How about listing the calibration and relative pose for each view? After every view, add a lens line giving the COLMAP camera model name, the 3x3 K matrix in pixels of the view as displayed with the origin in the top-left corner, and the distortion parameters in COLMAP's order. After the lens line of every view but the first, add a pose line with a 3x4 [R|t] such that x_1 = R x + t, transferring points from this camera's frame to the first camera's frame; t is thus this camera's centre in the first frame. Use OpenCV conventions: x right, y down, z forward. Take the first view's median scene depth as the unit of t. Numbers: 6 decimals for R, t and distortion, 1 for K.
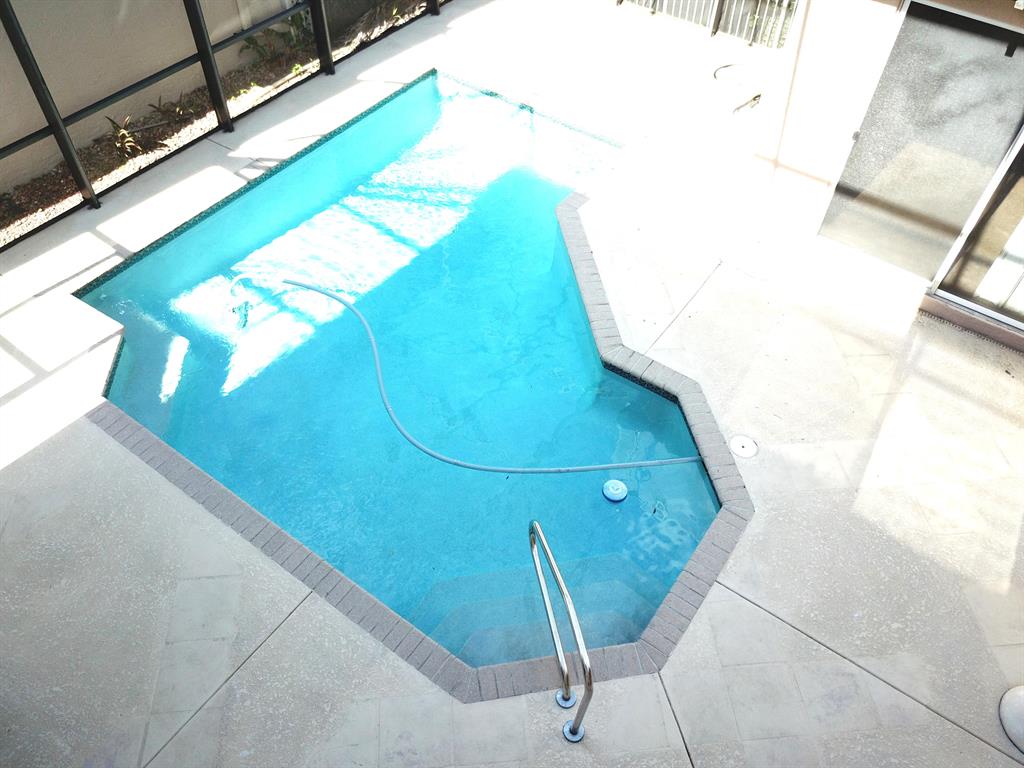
lens RADIAL K [[792.6, 0, 510.3], [0, 792.6, 388.3], [0, 0, 1]] dist [0.002419, -0.001685]
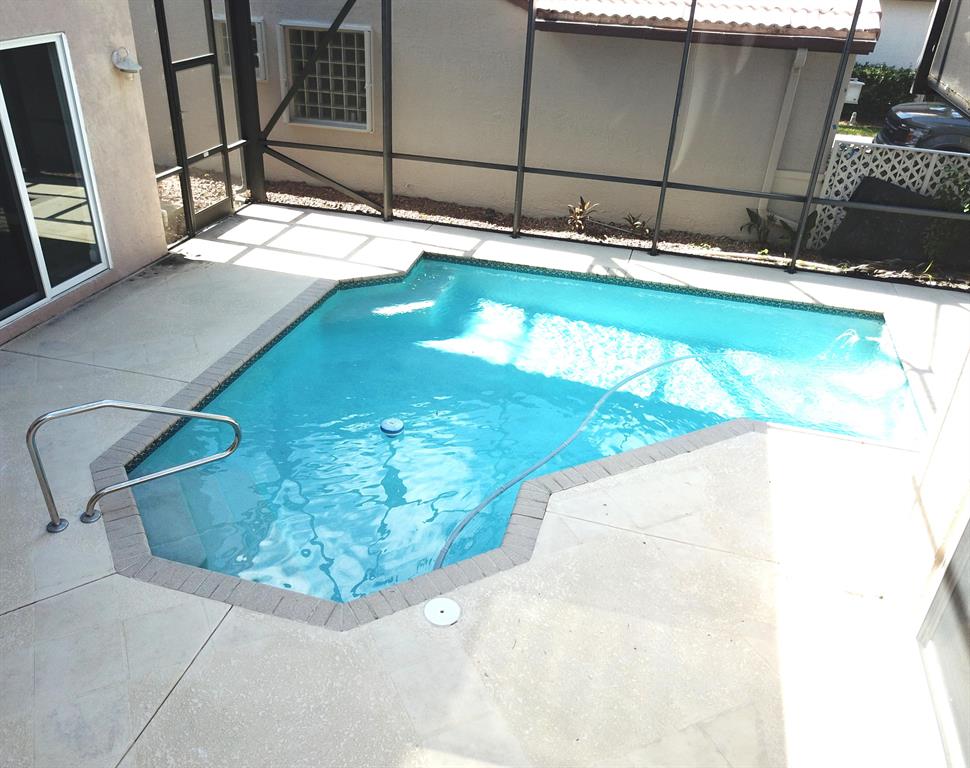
lens RADIAL K [[817.1, 0, 461.8], [0, 817.1, 389.0], [0, 0, 1]] dist [0.005760, 0.001554]
pose [[0.321794, 0.455351, -0.830123, 0.710888], [-0.736668, 0.671191, 0.082605, -0.120801], [0.594785, 0.584943, 0.551428, 0.397730]]
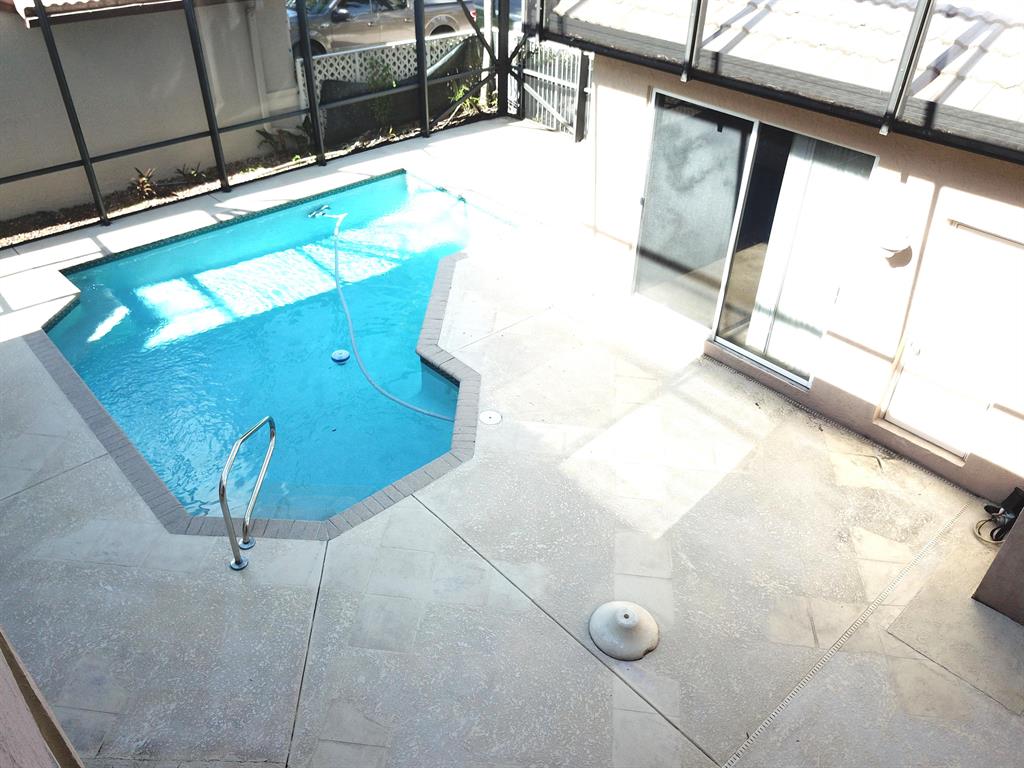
lens RADIAL K [[792.6, 0, 510.3], [0, 792.6, 388.3], [0, 0, 1]] dist [0.002419, -0.001685]
pose [[0.977564, 0.116899, -0.175221, 0.449200], [-0.154047, 0.964115, -0.216222, 0.242284], [0.143657, 0.238363, 0.960492, -0.137925]]
